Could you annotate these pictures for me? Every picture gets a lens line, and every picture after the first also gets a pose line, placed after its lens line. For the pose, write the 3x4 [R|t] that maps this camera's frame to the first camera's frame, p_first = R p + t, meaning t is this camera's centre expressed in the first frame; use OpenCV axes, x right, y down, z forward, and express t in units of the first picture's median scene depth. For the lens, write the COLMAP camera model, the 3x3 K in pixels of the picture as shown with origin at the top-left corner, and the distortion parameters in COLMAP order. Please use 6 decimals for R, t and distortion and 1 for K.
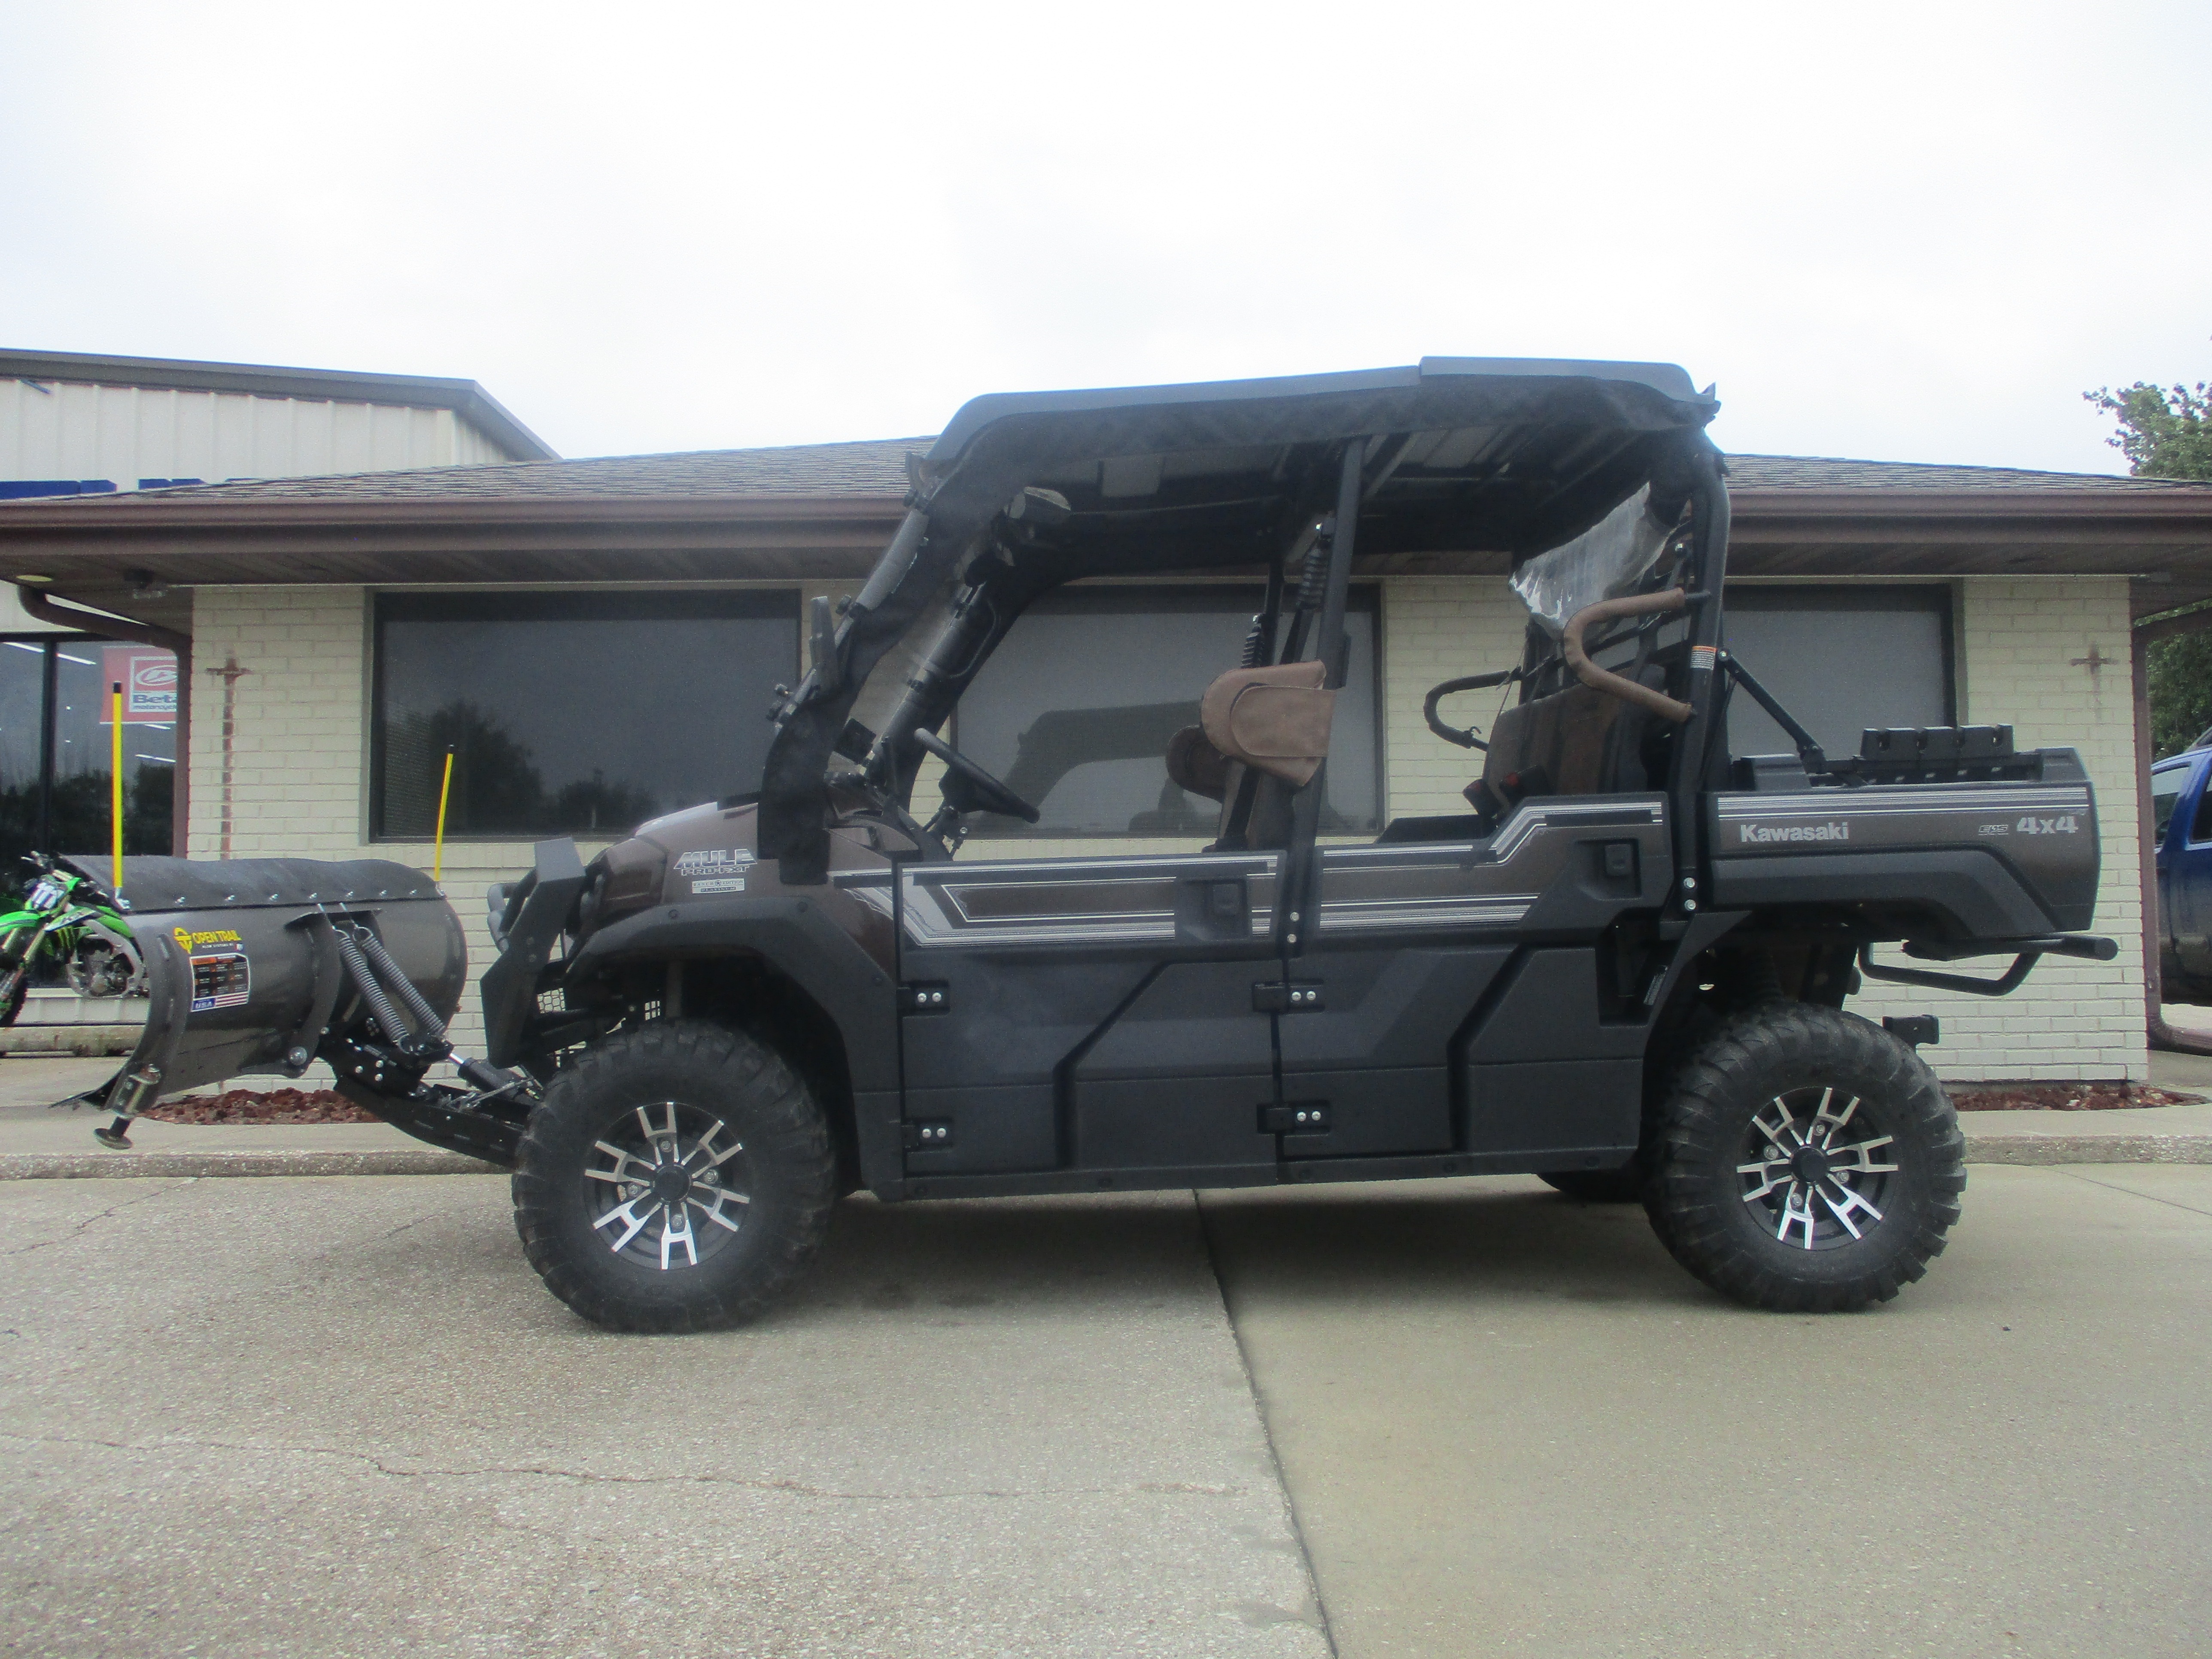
lens RADIAL K [[1802.8, 0, 1106.0], [0, 1802.8, 829.5], [0, 0, 1]] dist [-0.024431, 0.022154]
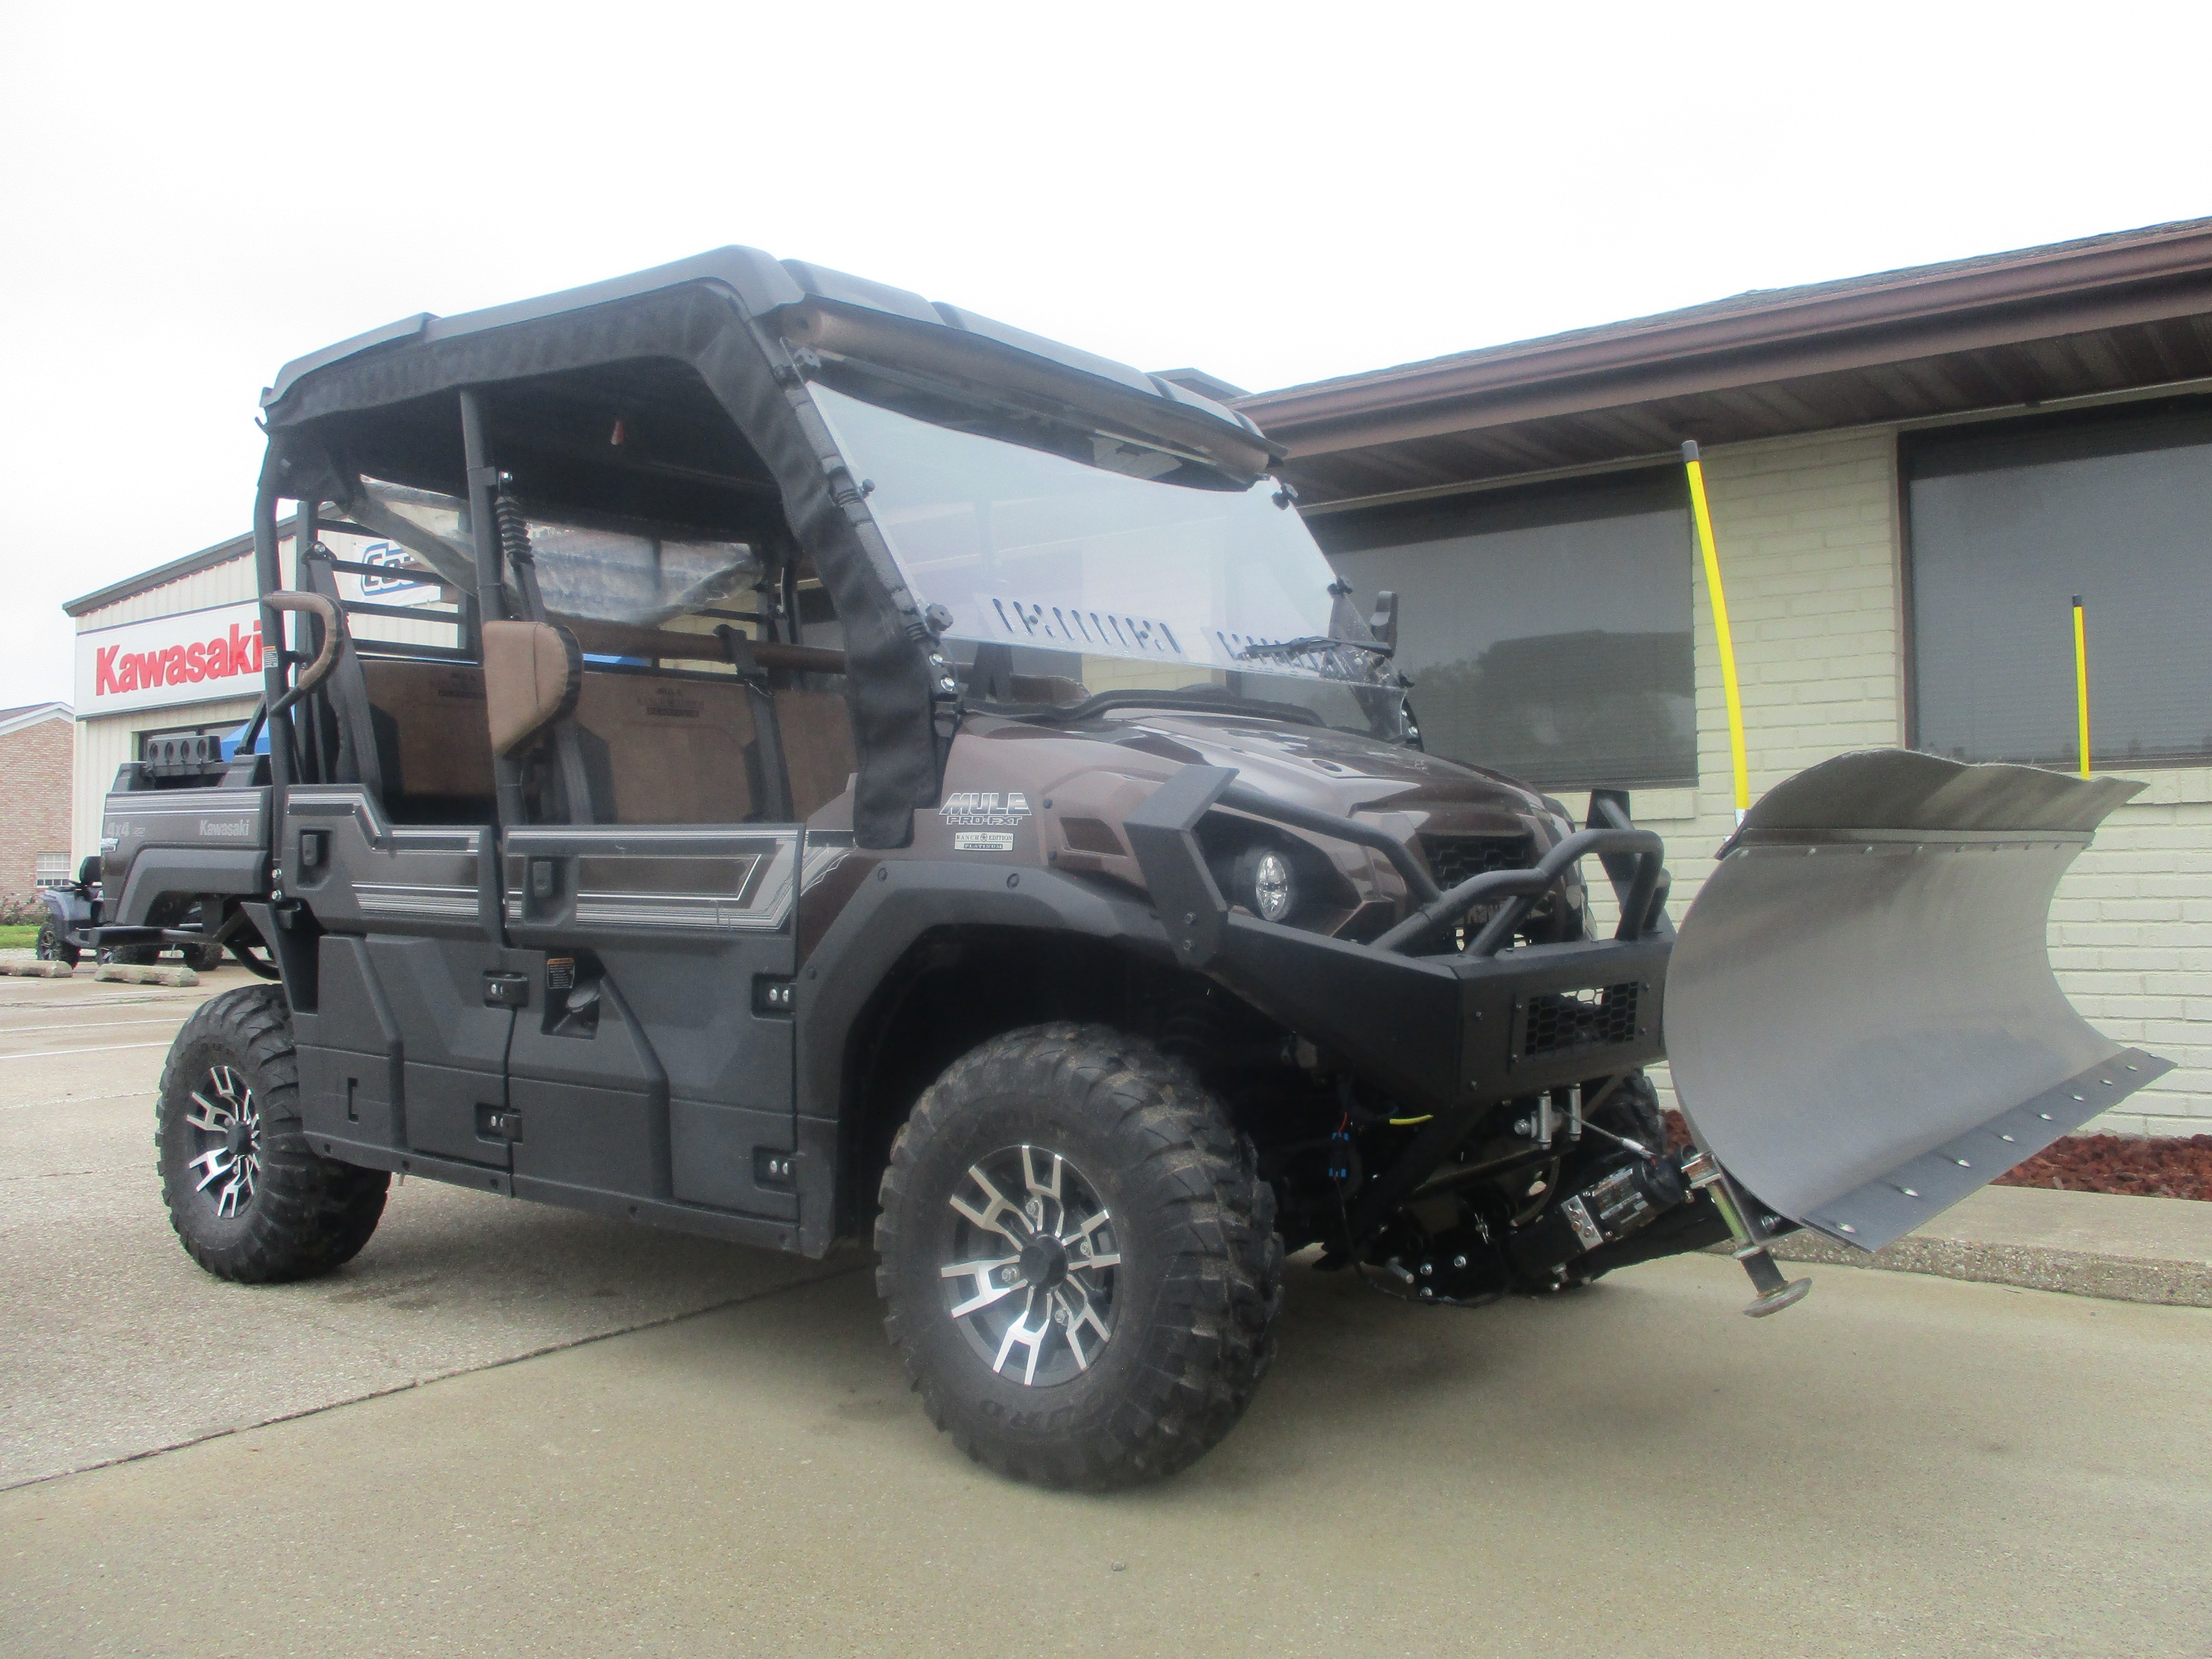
lens RADIAL K [[1802.8, 0, 1106.0], [0, 1802.8, 829.5], [0, 0, 1]] dist [-0.024431, 0.022154]
pose [[0.815496, -0.020271, -0.578408, 1.007833], [0.031551, 0.999457, 0.009457, 0.016062], [0.577902, -0.025962, 0.815693, 0.569131]]
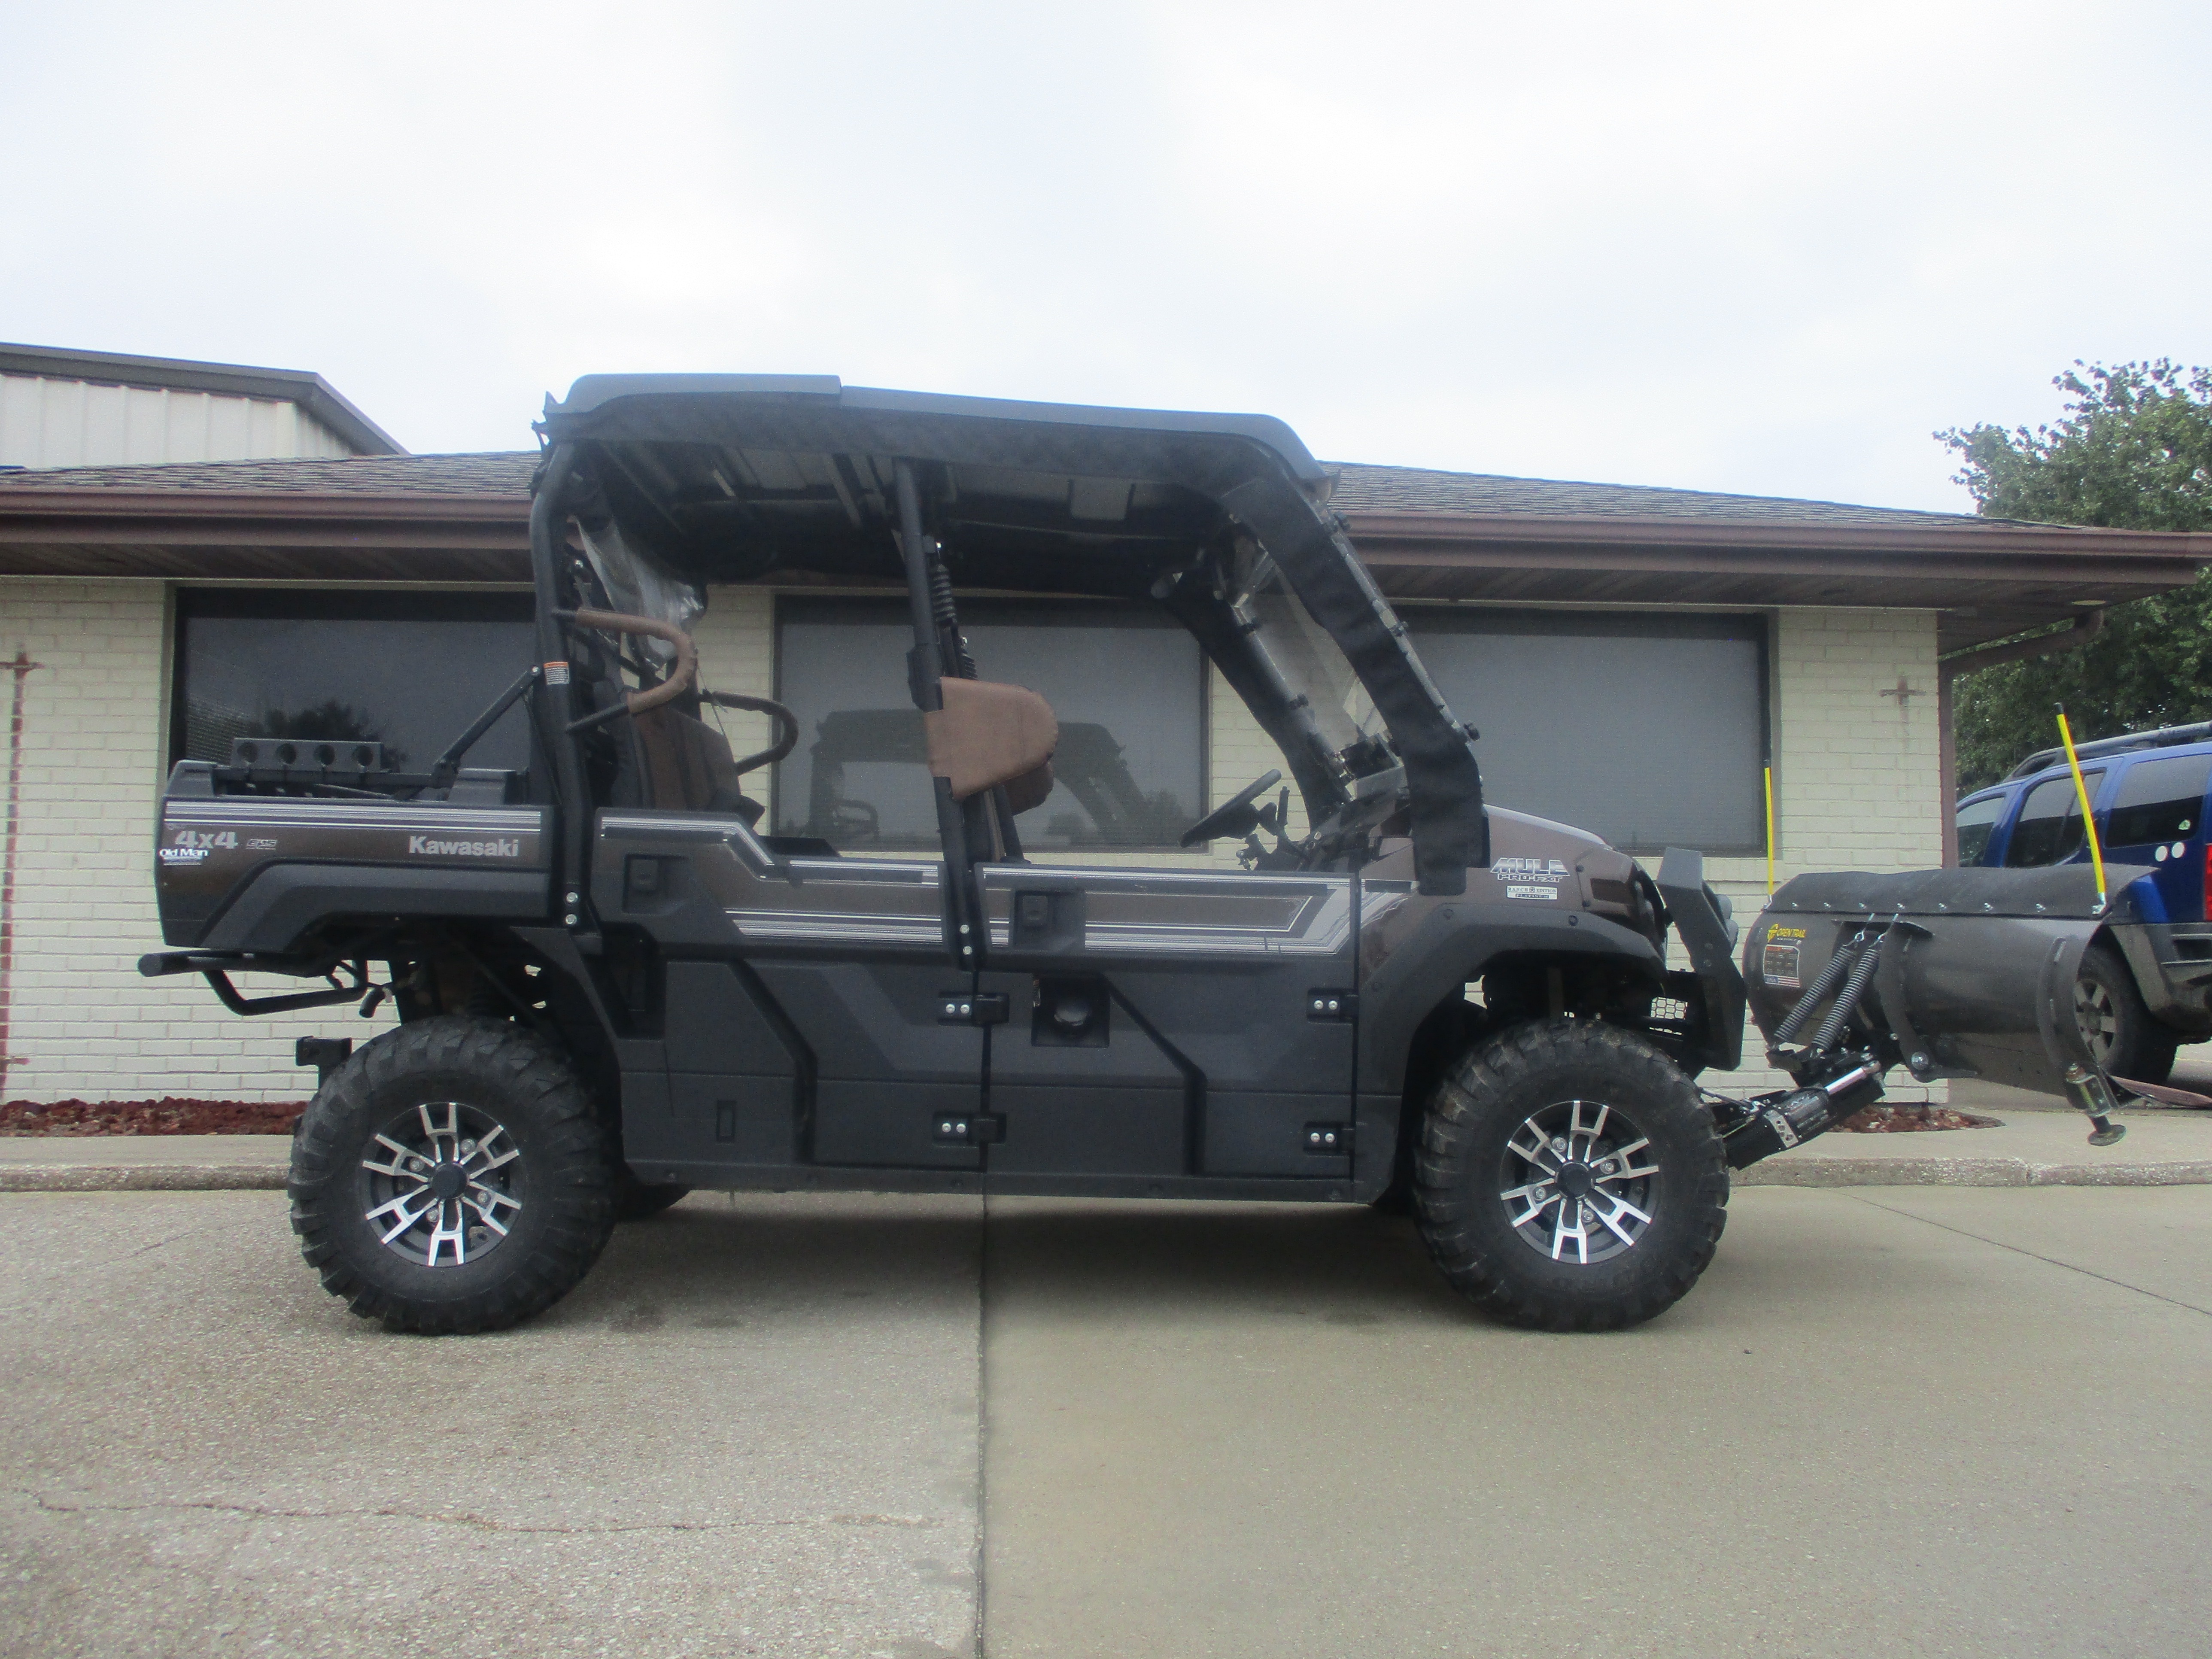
lens RADIAL K [[1802.8, 0, 1106.0], [0, 1802.8, 829.5], [0, 0, 1]] dist [-0.024431, 0.022154]
pose [[0.998126, 0.015032, 0.059313, 0.089897], [-0.014545, 0.999857, -0.008630, -0.000629], [-0.059434, 0.007751, 0.998202, 0.016277]]
